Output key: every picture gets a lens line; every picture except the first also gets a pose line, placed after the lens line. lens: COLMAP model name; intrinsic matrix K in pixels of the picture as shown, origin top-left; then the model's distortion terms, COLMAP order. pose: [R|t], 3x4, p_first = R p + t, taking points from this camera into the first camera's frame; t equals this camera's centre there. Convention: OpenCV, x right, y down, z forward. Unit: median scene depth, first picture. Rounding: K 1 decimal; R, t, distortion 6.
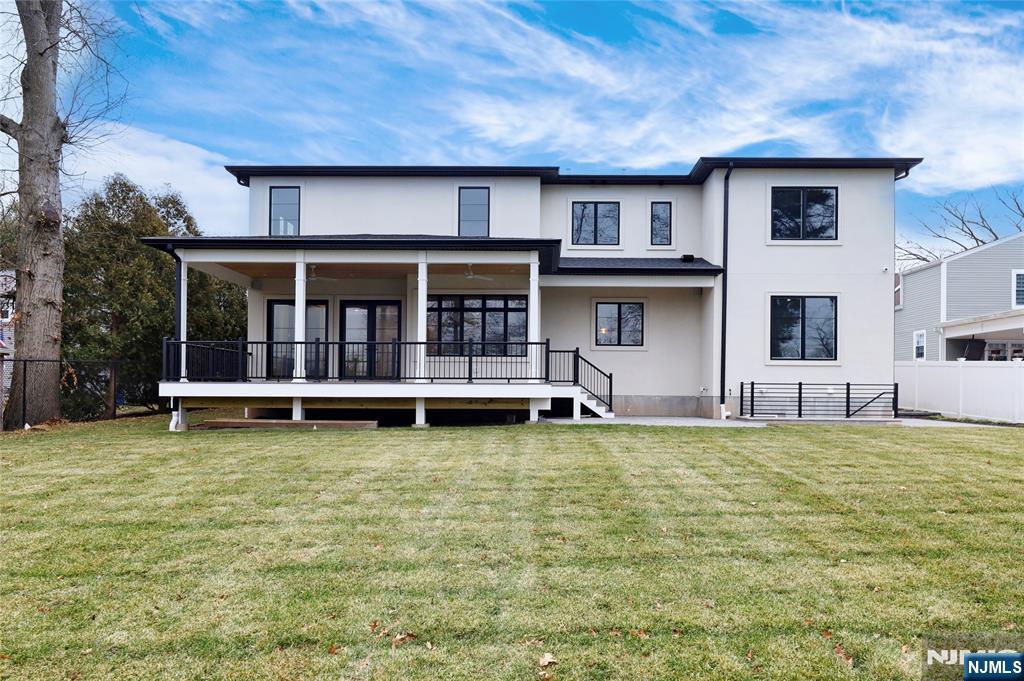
lens RADIAL K [[668.9, 0, 512.0], [0, 668.9, 340.5], [0, 0, 1]] dist [-0.001951, 0.001426]
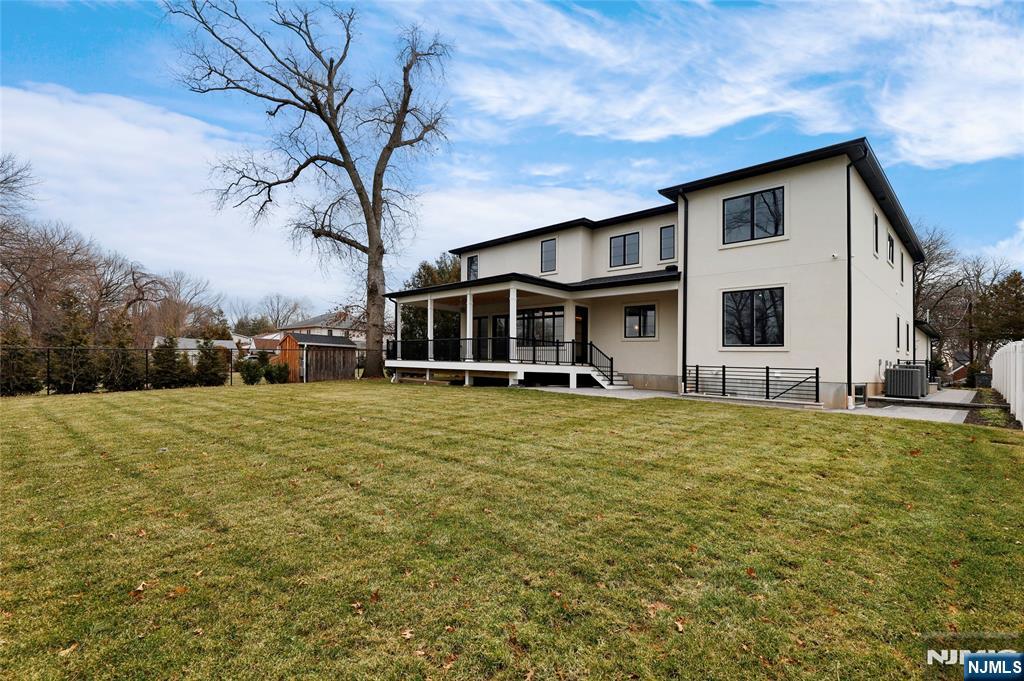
lens RADIAL K [[457.5, 0, 512.0], [0, 457.5, 340.5], [0, 0, 1]] dist [0.001098, 0.000028]
pose [[0.733869, -0.020609, -0.678978, 0.649808], [0.020865, 0.999752, -0.007794, 0.016179], [0.678970, -0.008447, 0.734117, 0.153280]]
